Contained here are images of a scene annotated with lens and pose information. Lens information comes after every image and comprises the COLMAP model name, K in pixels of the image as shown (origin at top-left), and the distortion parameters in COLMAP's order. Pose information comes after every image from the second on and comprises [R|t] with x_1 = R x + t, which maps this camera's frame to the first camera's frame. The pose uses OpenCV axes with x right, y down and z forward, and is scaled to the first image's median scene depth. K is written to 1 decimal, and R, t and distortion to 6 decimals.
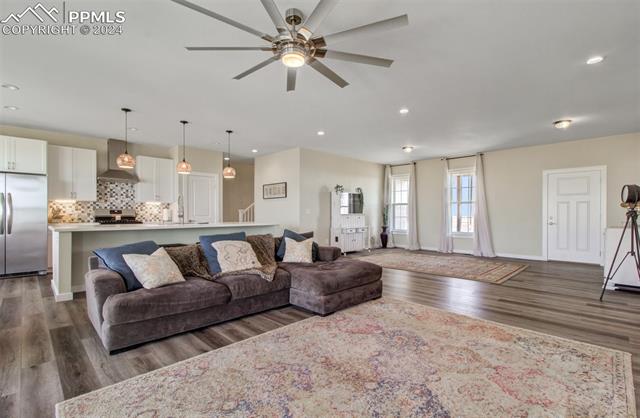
lens RADIAL K [[293.2, 0, 321.0], [0, 293.2, 214.9], [0, 0, 1]] dist [-0.004331, -0.000232]
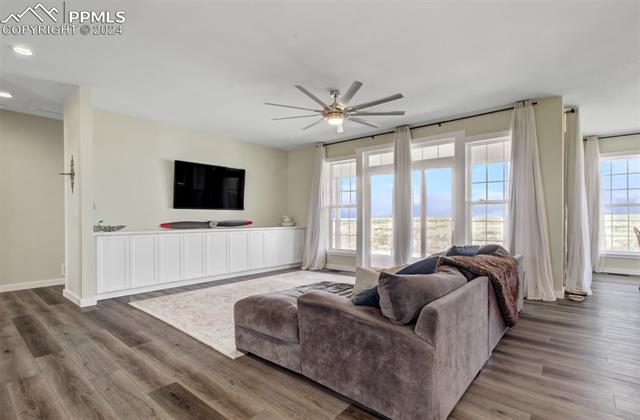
lens RADIAL K [[308.2, 0, 321.5], [0, 308.2, 220.1], [0, 0, 1]] dist [-0.000114, 0.000376]
pose [[-0.995649, -0.002553, -0.093150, 0.049693], [-0.003472, 0.999947, 0.009698, -0.002682], [0.093120, 0.009979, -0.995605, 0.935421]]
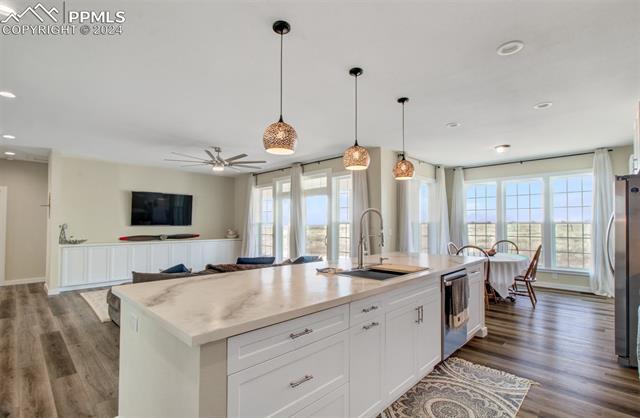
lens RADIAL K [[302.1, 0, 315.1], [0, 302.1, 214.2], [0, 0, 1]] dist [0.002031, -0.000215]
pose [[-0.999995, -0.002642, -0.001613, -0.295713], [-0.002589, 0.999491, -0.031806, -0.034332], [0.001696, -0.031801, -0.999493, 1.175063]]
